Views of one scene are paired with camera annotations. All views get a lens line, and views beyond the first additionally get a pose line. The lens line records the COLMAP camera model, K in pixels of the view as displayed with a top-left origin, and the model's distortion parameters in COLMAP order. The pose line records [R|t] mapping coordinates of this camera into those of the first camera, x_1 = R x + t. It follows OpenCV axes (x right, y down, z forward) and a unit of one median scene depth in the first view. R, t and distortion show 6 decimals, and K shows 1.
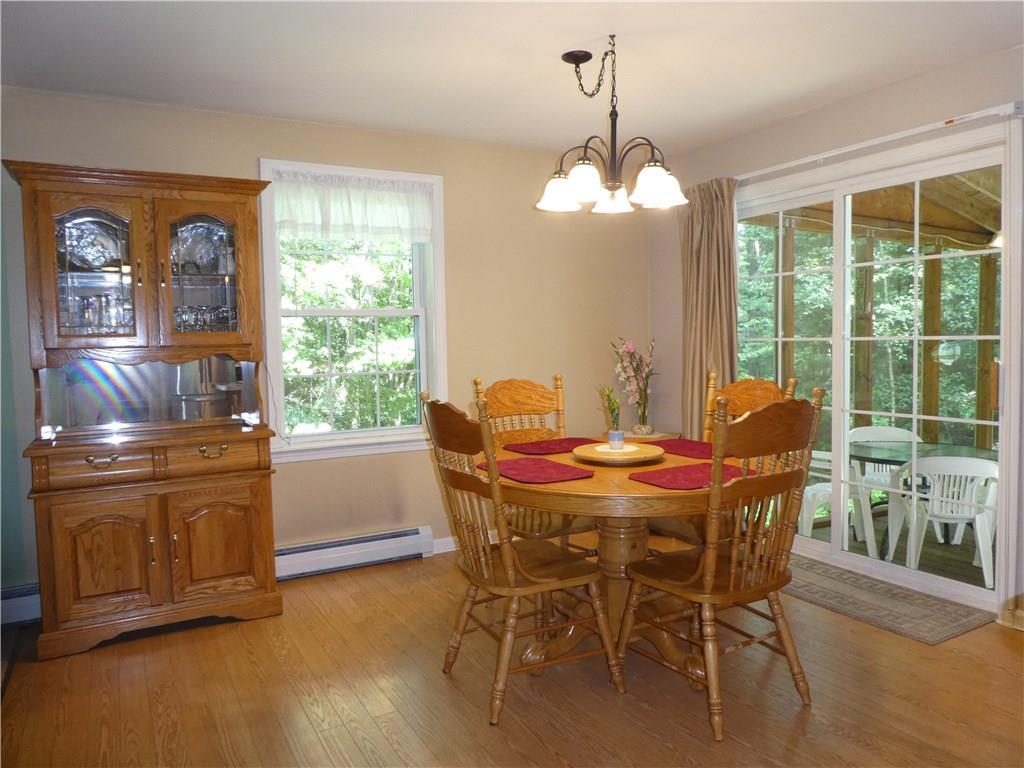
lens RADIAL K [[727.3, 0, 512.0], [0, 727.3, 384.0], [0, 0, 1]] dist [-0.027083, -0.000035]
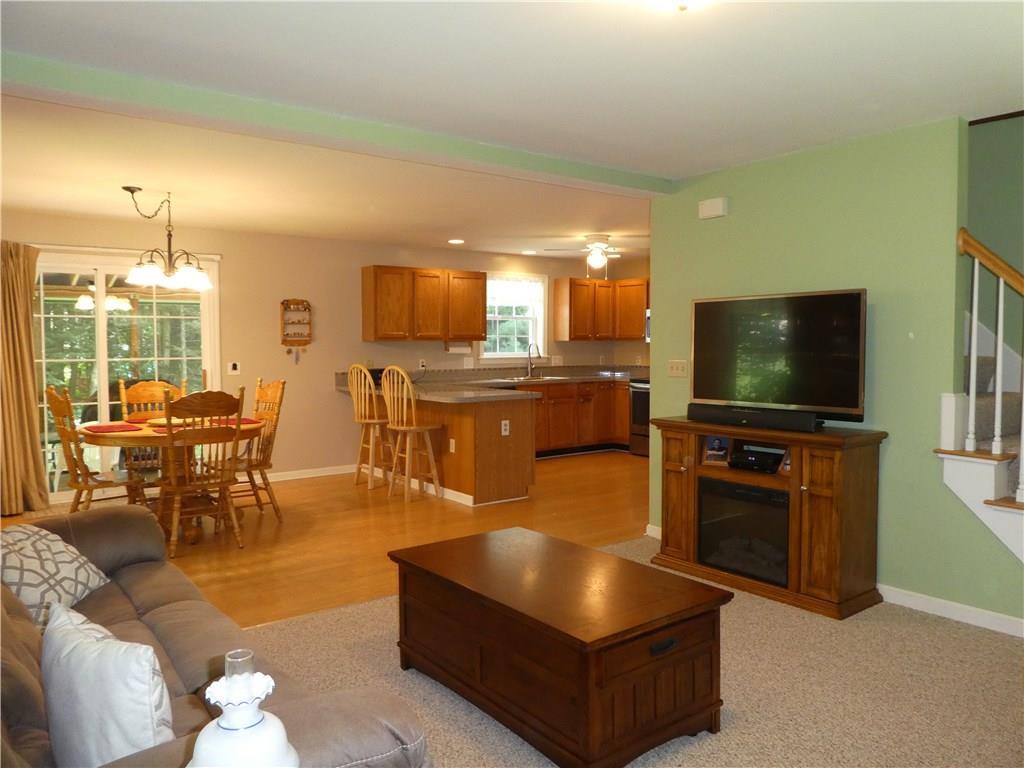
lens RADIAL K [[736.3, 0, 513.8], [0, 736.3, 380.7], [0, 0, 1]] dist [-0.020530, 0.006051]
pose [[-0.129866, -0.029390, 0.991096, -1.562645], [0.069503, 0.996832, 0.038667, -0.015014], [-0.989093, 0.073906, -0.127412, 0.347279]]
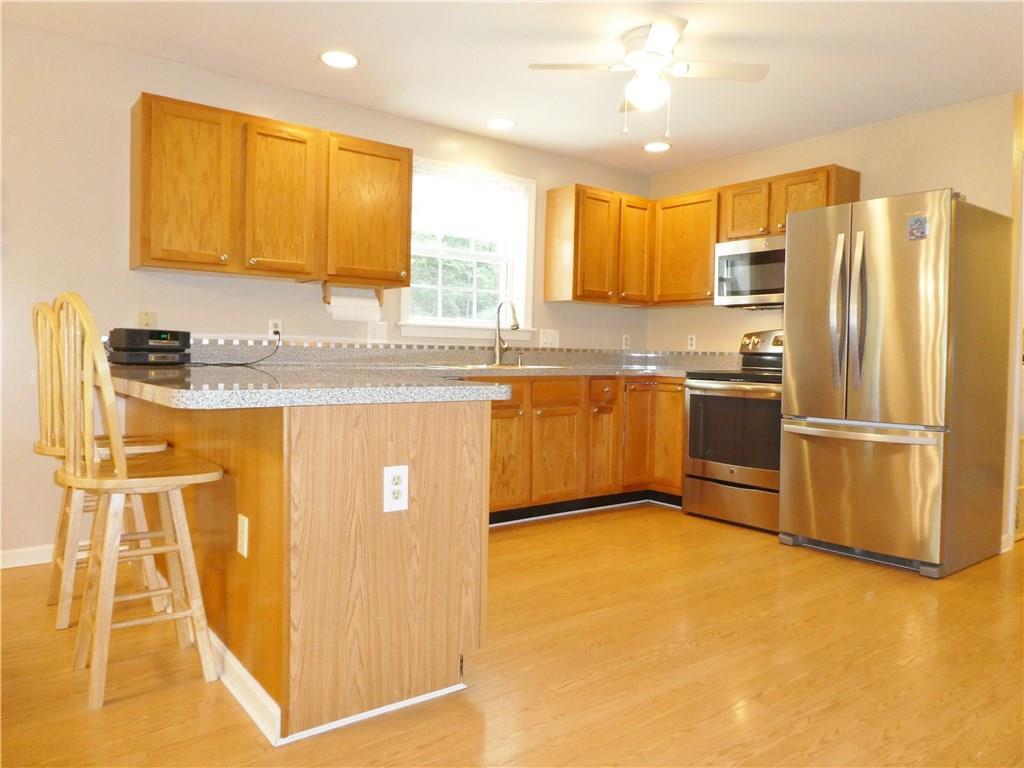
lens RADIAL K [[736.3, 0, 513.8], [0, 736.3, 380.7], [0, 0, 1]] dist [-0.020530, 0.006051]
pose [[-0.147939, -0.020549, 0.988783, -0.308090], [0.046459, 0.998536, 0.027703, 0.074644], [-0.987905, 0.050036, -0.146768, 0.123655]]
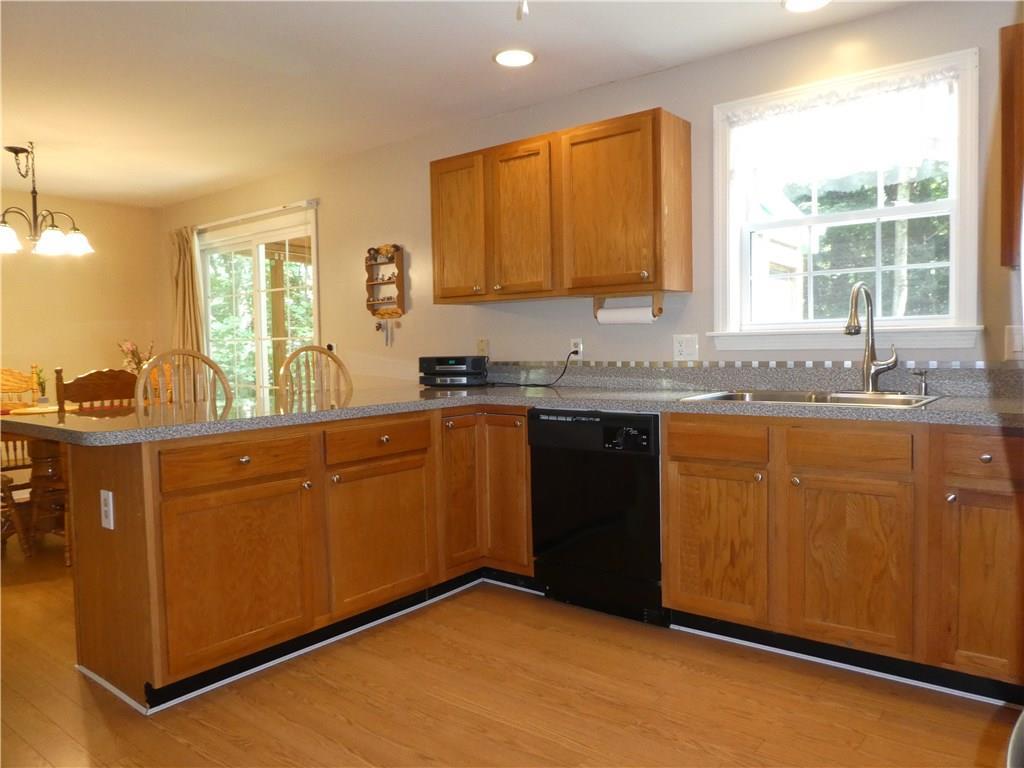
lens RADIAL K [[736.3, 0, 513.8], [0, 736.3, 380.7], [0, 0, 1]] dist [-0.020530, 0.006051]
pose [[0.926574, -0.019284, 0.375618, 0.429097], [0.026117, 0.999573, -0.013107, 0.067806], [-0.375205, 0.021955, 0.926682, -0.714950]]
